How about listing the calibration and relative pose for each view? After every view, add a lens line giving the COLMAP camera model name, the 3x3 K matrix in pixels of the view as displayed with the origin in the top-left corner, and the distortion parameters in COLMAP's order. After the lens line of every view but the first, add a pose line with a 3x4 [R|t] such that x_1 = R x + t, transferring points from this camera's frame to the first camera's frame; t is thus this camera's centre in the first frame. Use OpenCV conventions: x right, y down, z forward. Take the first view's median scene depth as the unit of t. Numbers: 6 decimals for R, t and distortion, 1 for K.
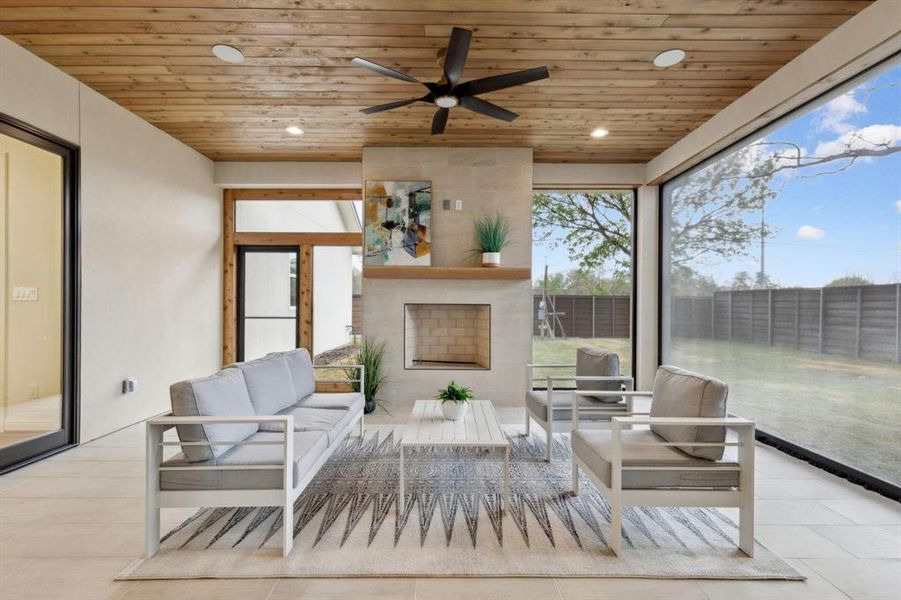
lens RADIAL K [[410.7, 0, 447.4], [0, 410.7, 303.0], [0, 0, 1]] dist [0.003891, 0.001960]
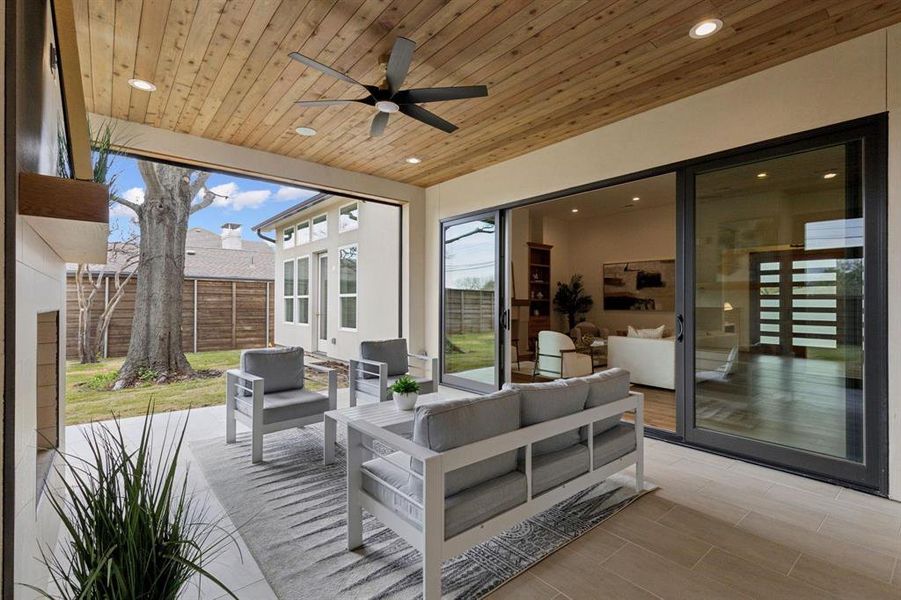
lens RADIAL K [[410.7, 0, 459.2], [0, 410.7, 296.5], [0, 0, 1]] dist [0.003891, 0.001960]
pose [[-0.636153, -0.000607, 0.771562, -0.565853], [-0.009963, 0.999923, -0.007428, -0.013550], [-0.771498, -0.012412, -0.636110, 0.944394]]
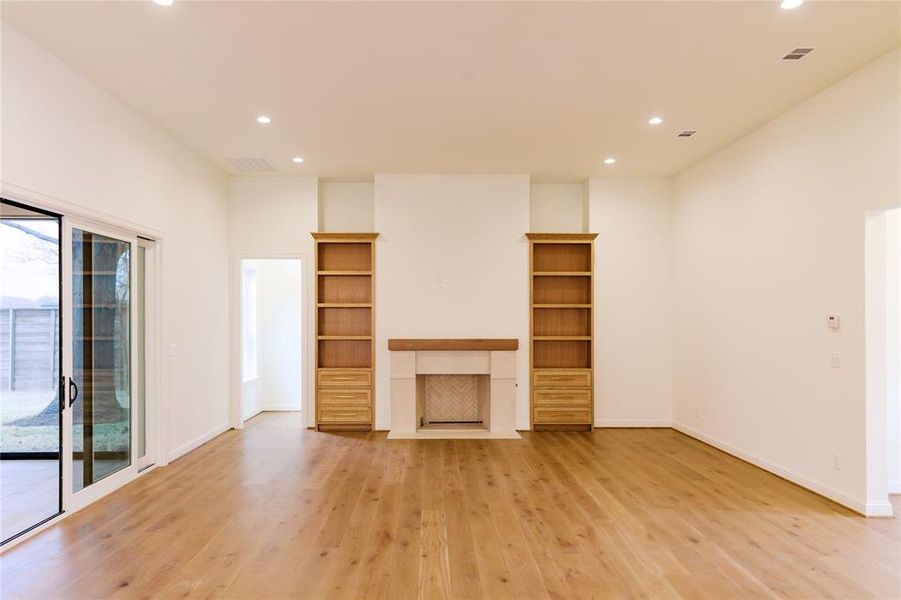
lens RADIAL K [[616.2, 0, 436.0], [0, 616.2, 309.5], [0, 0, 1]] dist [0.039626, -0.003861]
pose [[-0.007759, 0.007422, 0.999942, -0.945414], [0.001045, 0.999972, -0.007414, -0.093269], [-0.999969, 0.000988, -0.007766, -0.577726]]
